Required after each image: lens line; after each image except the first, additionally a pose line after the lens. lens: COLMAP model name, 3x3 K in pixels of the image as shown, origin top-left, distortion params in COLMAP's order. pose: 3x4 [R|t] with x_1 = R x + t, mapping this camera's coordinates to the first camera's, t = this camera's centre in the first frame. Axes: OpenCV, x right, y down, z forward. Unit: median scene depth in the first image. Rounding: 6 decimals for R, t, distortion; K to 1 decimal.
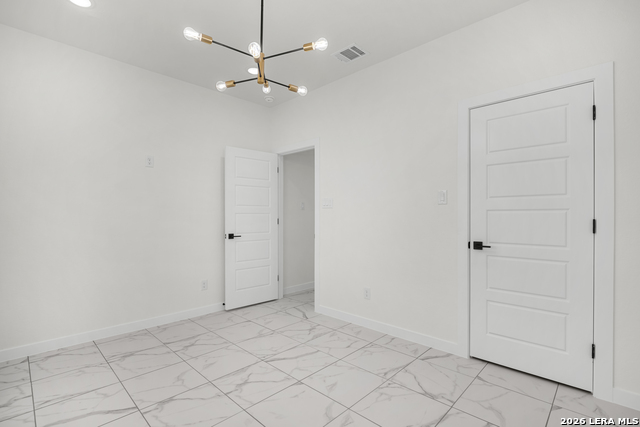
lens RADIAL K [[300.0, 0, 321.9], [0, 300.0, 213.1], [0, 0, 1]] dist [-0.008302, -0.000379]
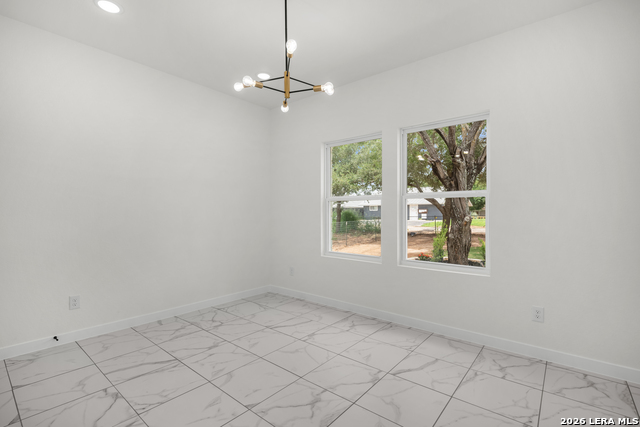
lens RADIAL K [[300.0, 0, 321.9], [0, 300.0, 213.1], [0, 0, 1]] dist [-0.008302, -0.000379]
pose [[-0.997187, 0.000062, -0.074954, -0.239015], [0.000452, 0.999986, -0.005199, 0.017376], [0.074953, -0.005218, -0.997173, 2.054017]]
